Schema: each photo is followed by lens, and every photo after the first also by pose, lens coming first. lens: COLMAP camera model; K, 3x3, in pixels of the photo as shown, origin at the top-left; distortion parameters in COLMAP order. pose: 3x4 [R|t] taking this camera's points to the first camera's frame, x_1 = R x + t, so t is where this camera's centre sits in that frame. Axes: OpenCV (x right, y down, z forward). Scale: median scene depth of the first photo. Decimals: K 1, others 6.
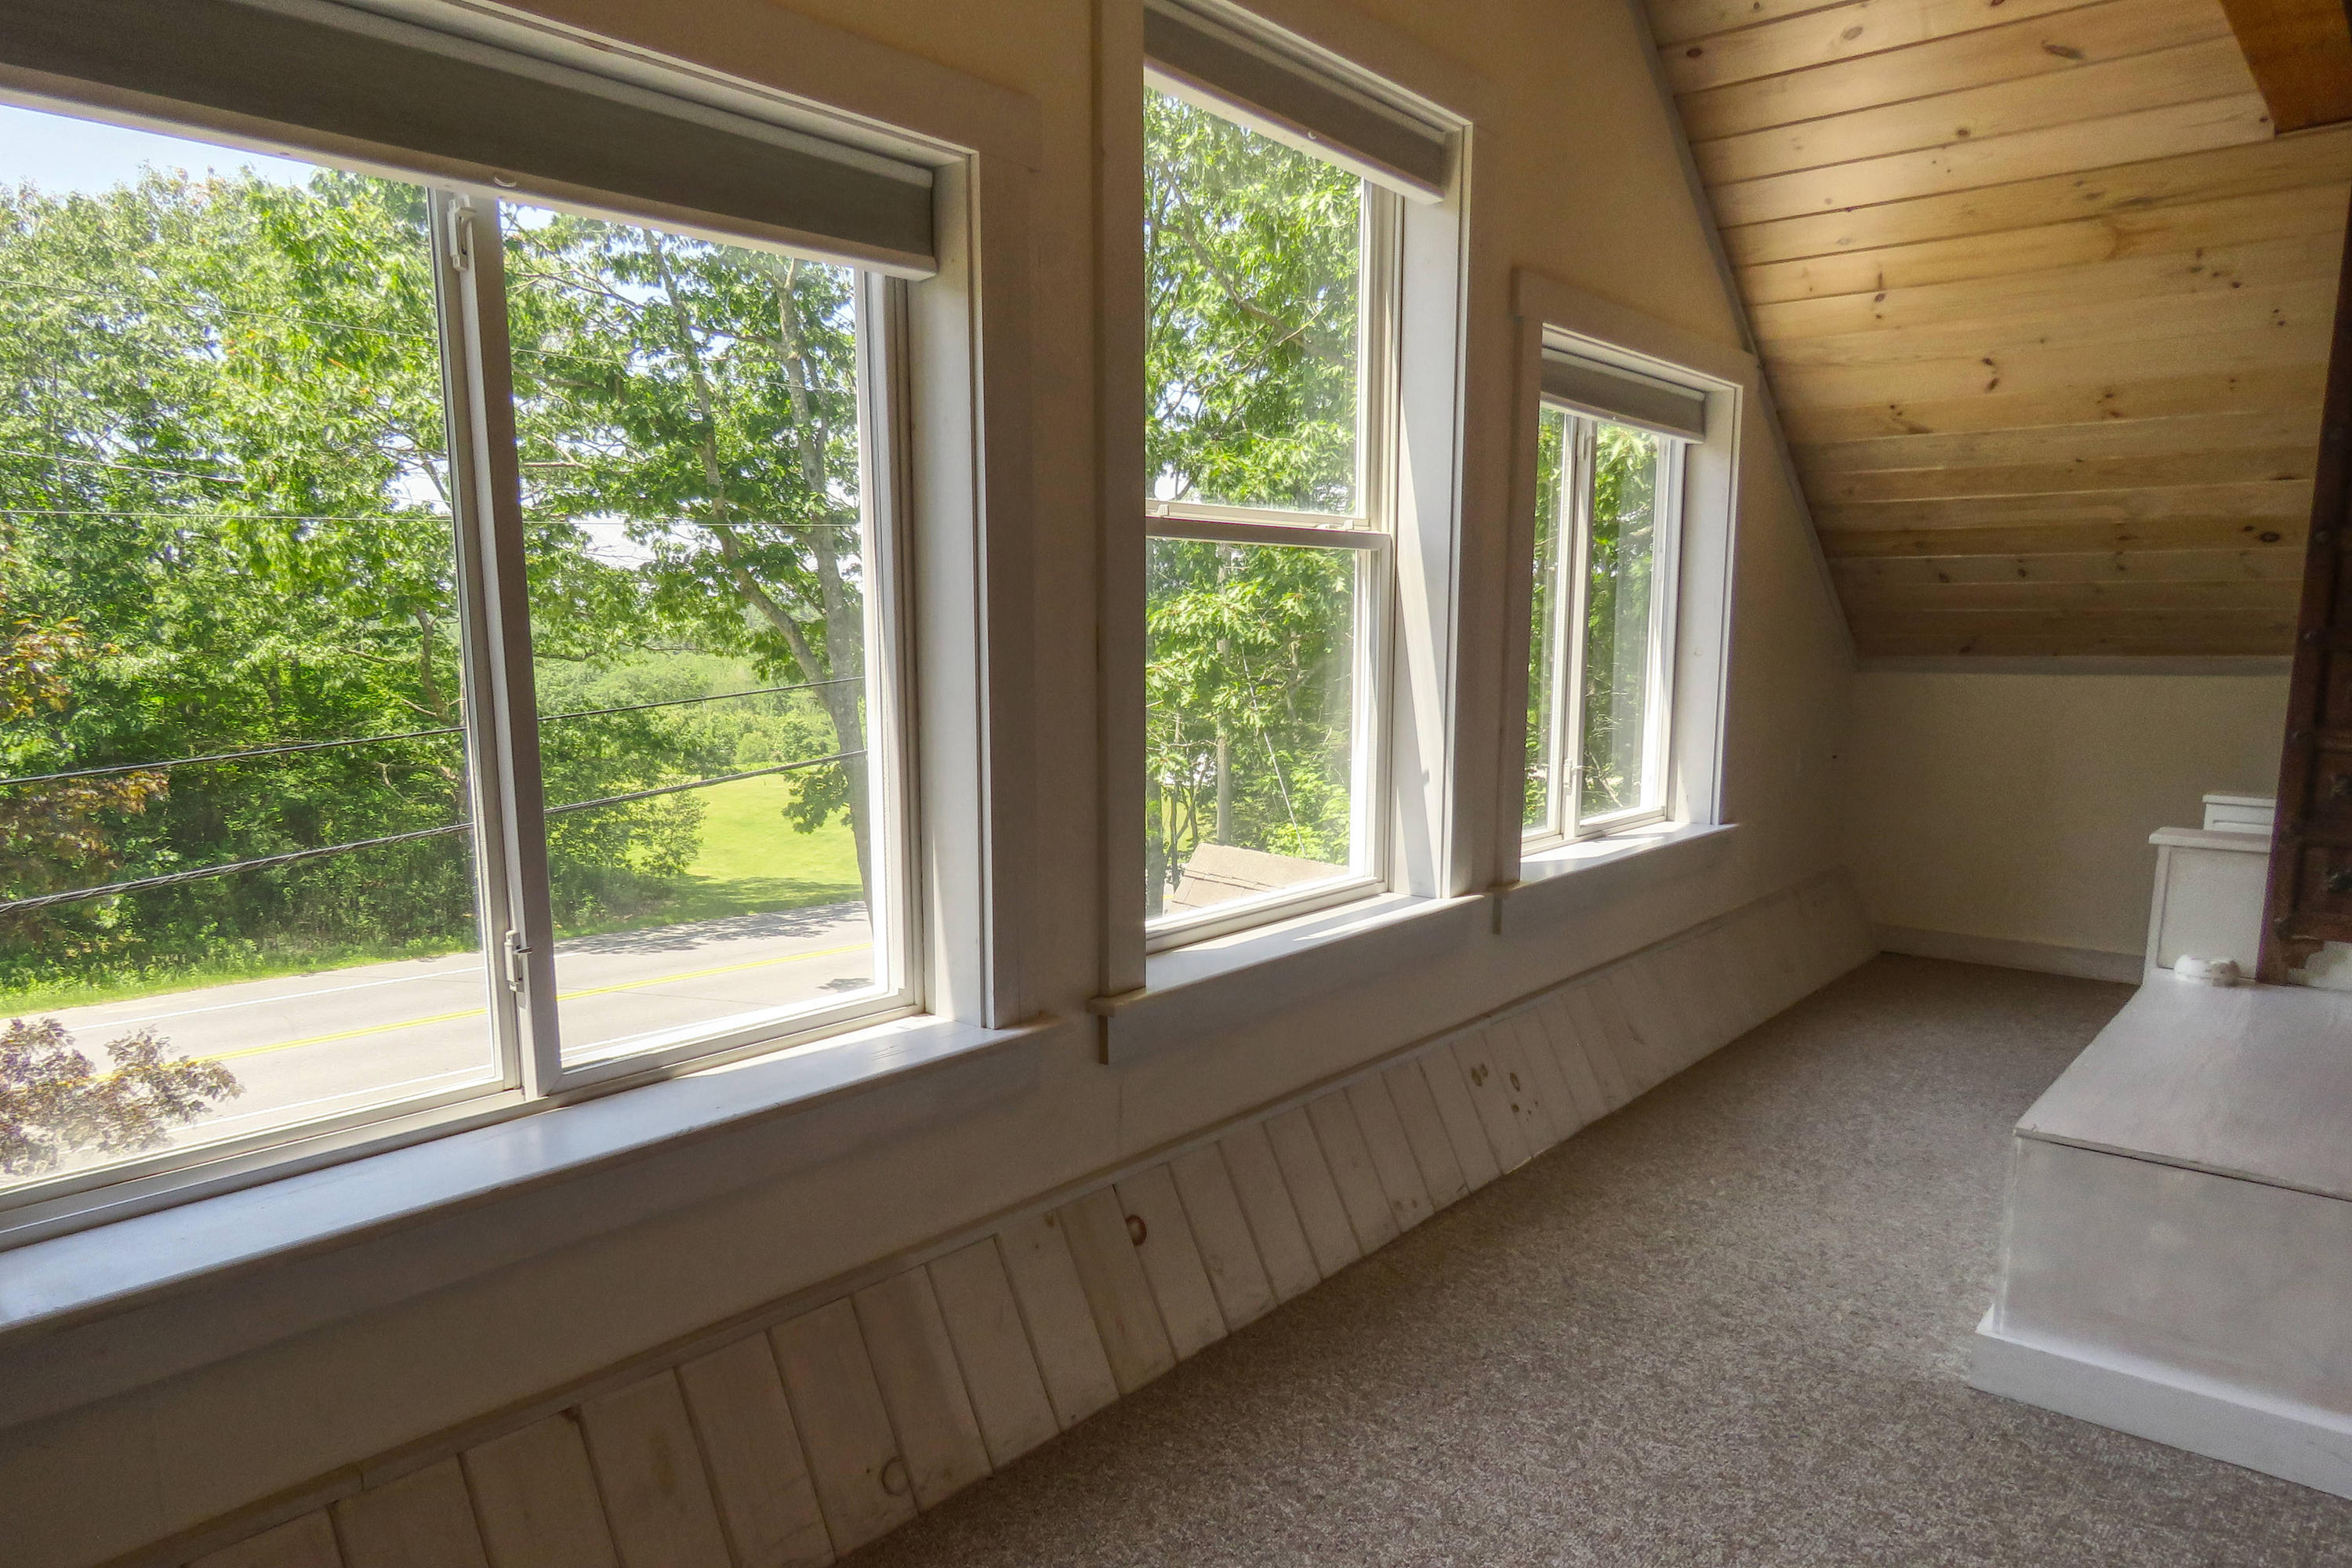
lens RADIAL K [[1500.8, 0, 1173.8], [0, 1500.8, 871.4], [0, 0, 1]] dist [-0.002495, 0.005568]
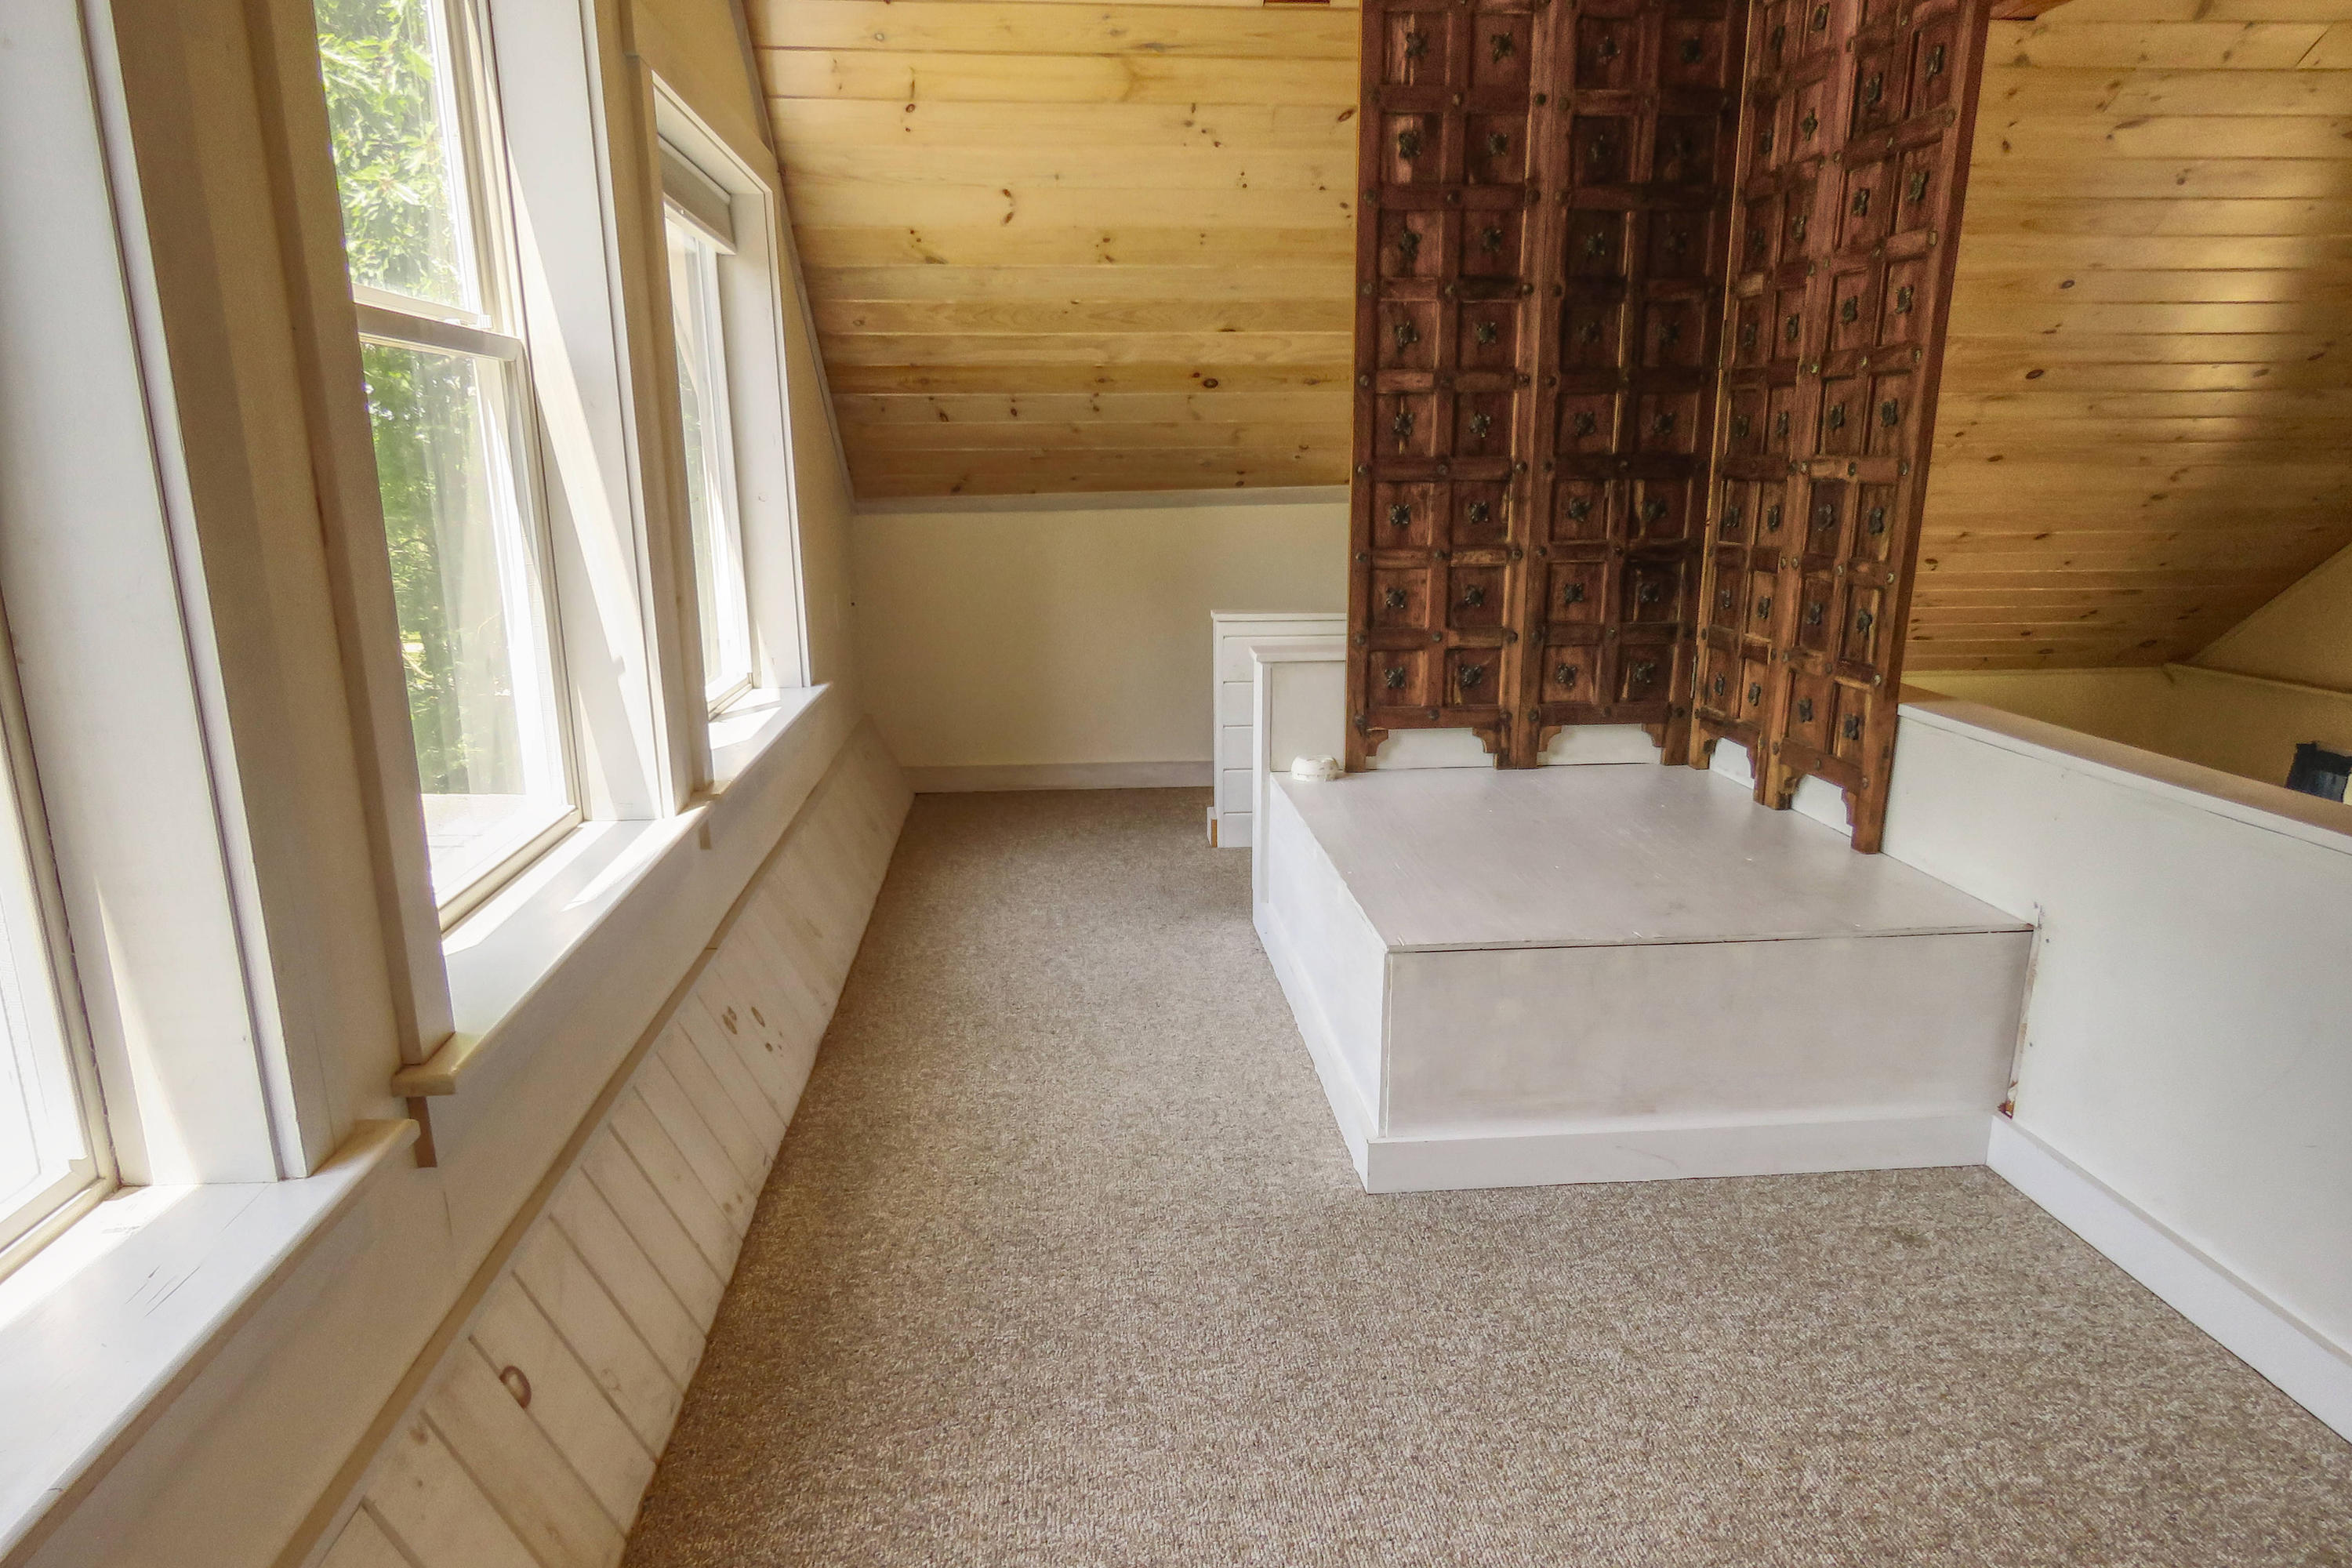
lens RADIAL K [[1500.8, 0, 1173.8], [0, 1500.8, 871.4], [0, 0, 1]] dist [-0.002495, 0.005568]
pose [[0.709539, -0.190282, 0.678489, -0.147356], [0.123284, 0.981522, 0.146342, -0.031261], [-0.693798, -0.020188, 0.719887, 0.207070]]
